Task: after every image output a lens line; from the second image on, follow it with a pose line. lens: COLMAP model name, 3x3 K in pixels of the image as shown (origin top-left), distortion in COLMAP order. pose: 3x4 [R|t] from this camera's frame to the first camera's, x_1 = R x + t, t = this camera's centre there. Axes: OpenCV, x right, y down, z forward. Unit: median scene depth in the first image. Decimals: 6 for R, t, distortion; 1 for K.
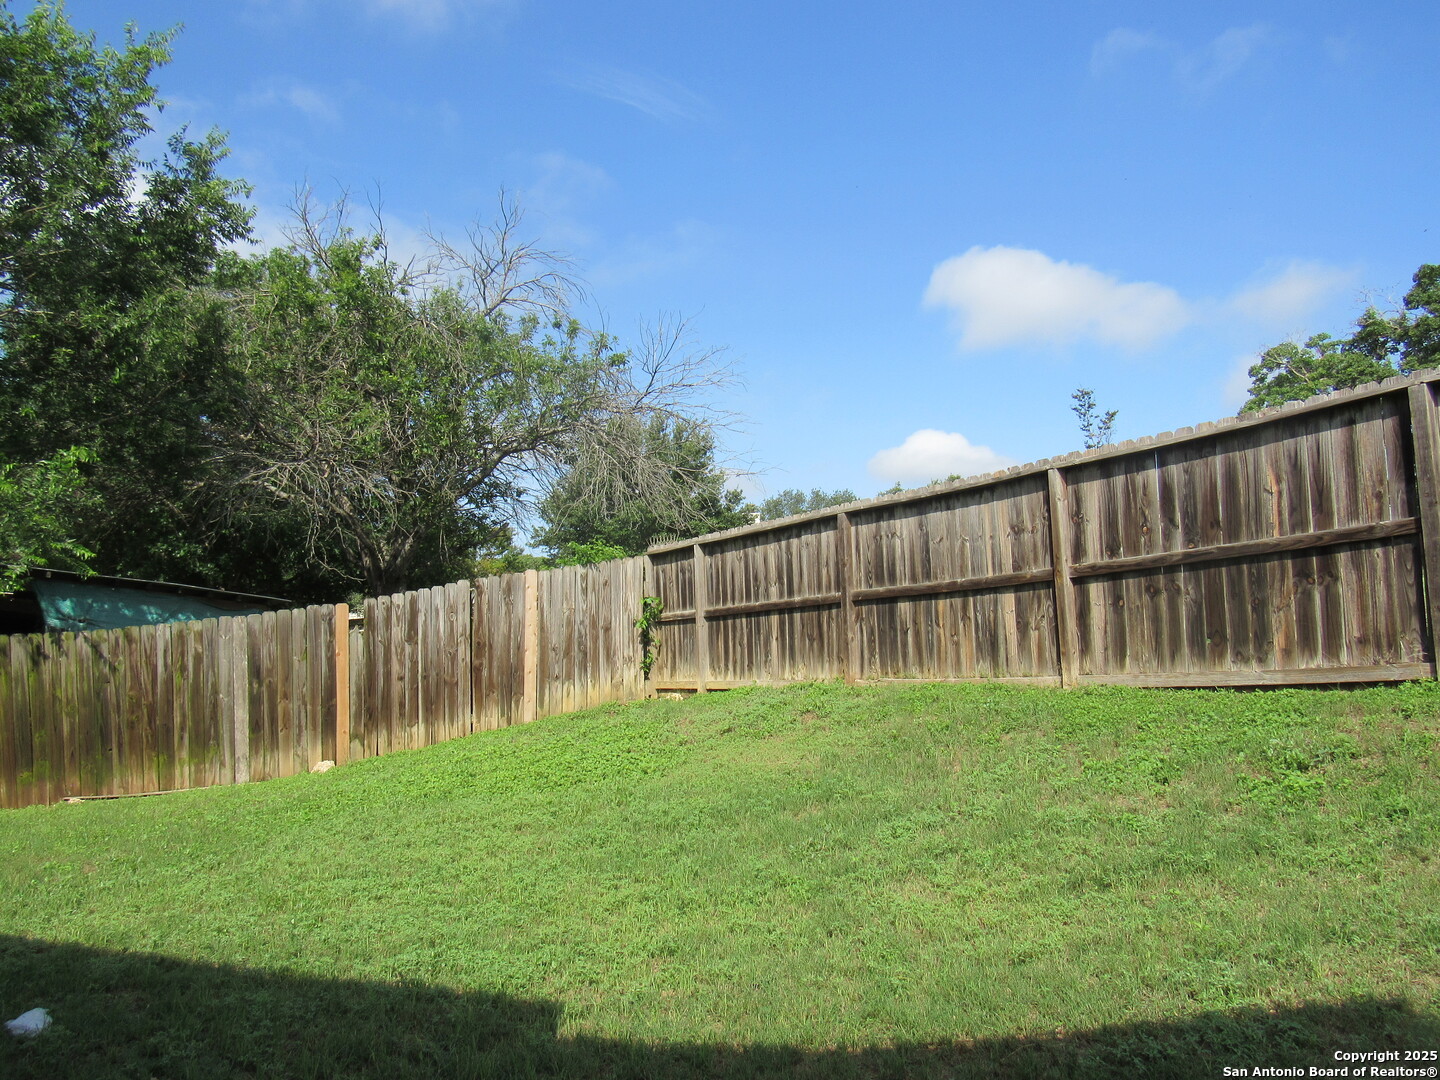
lens RADIAL K [[1031.4, 0, 715.5], [0, 1031.4, 545.0], [0, 0, 1]] dist [-0.028807, 0.007223]
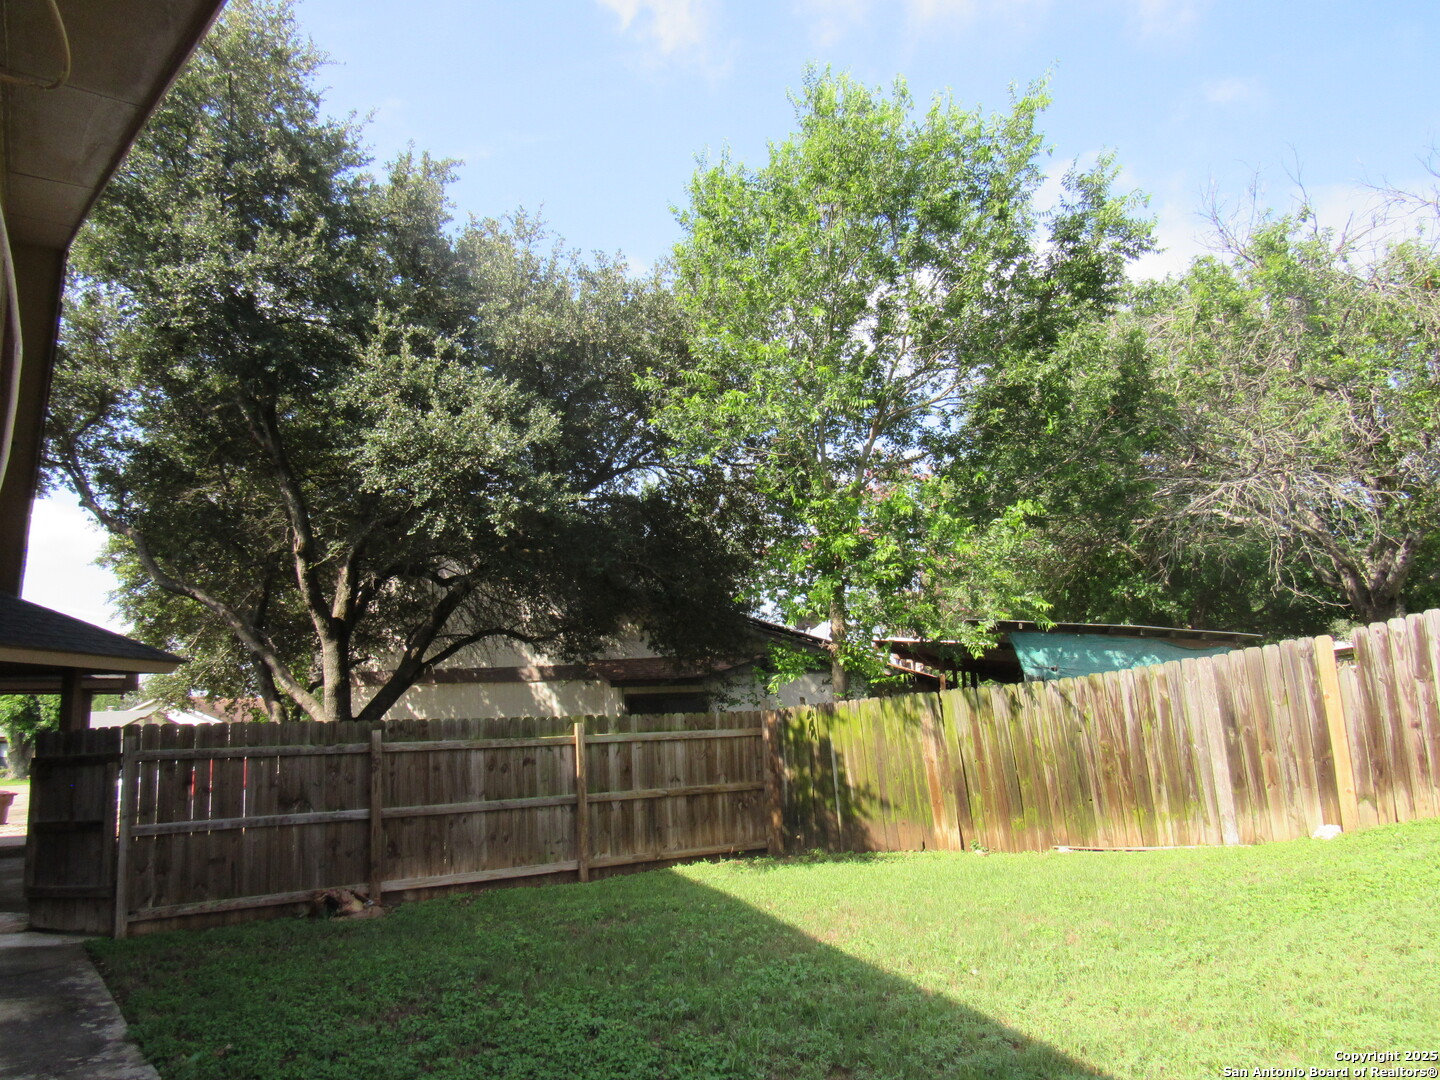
lens RADIAL K [[1031.4, 0, 726.8], [0, 1031.4, 546.5], [0, 0, 1]] dist [-0.028807, 0.007223]
pose [[0.637908, -0.128040, -0.759394, -0.032577], [0.103966, 0.991373, -0.079819, 0.000906], [0.763062, -0.028034, 0.645717, 0.095497]]
